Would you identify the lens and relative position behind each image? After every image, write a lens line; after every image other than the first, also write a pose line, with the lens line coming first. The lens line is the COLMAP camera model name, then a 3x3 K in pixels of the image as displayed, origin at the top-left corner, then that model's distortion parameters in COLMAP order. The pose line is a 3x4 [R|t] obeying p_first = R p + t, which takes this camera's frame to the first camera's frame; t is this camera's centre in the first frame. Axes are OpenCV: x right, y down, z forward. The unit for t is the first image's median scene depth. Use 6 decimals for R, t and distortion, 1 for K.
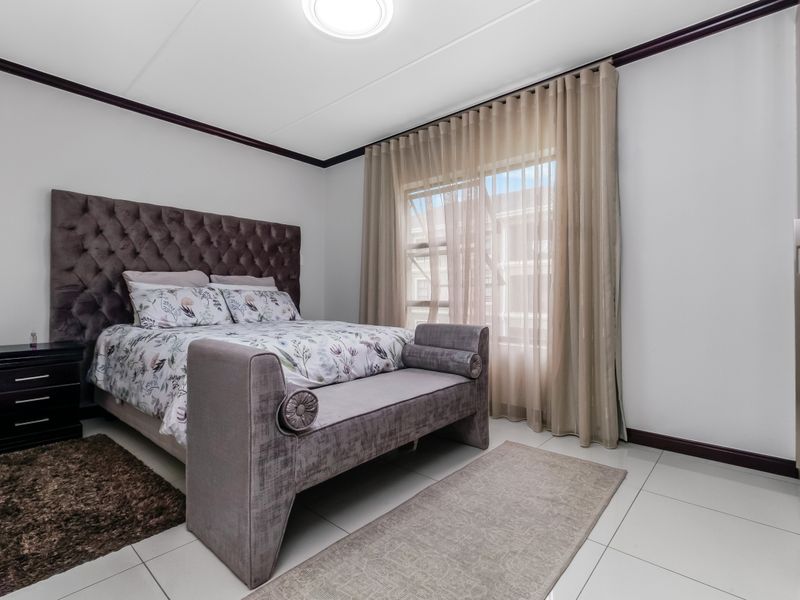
lens RADIAL K [[399.8, 0, 396.7], [0, 399.8, 300.0], [0, 0, 1]] dist [0.004292, 0.000469]
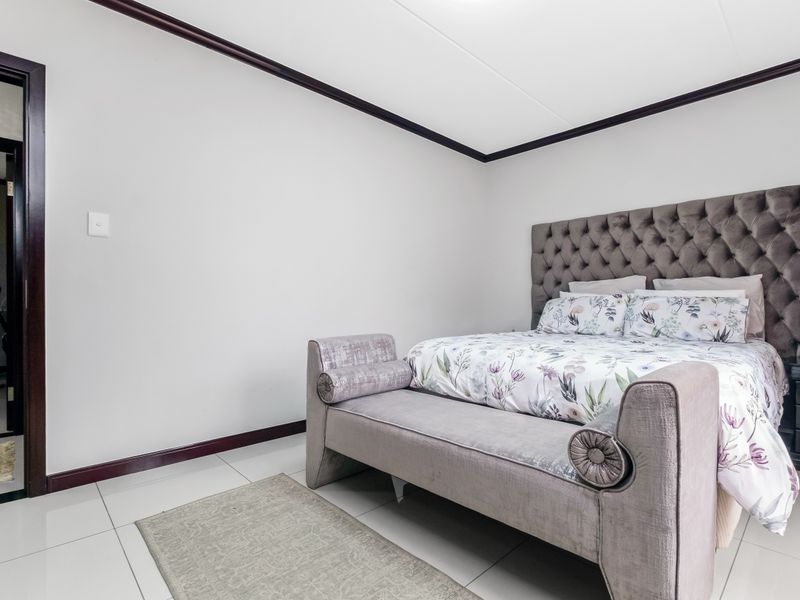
lens RADIAL K [[399.8, 0, 396.7], [0, 399.8, 300.0], [0, 0, 1]] dist [0.004292, 0.000469]
pose [[-0.083468, -0.011421, -0.996445, 0.542301], [-0.010084, 0.999893, -0.010616, -0.004886], [0.996459, 0.009162, -0.083574, 0.661874]]
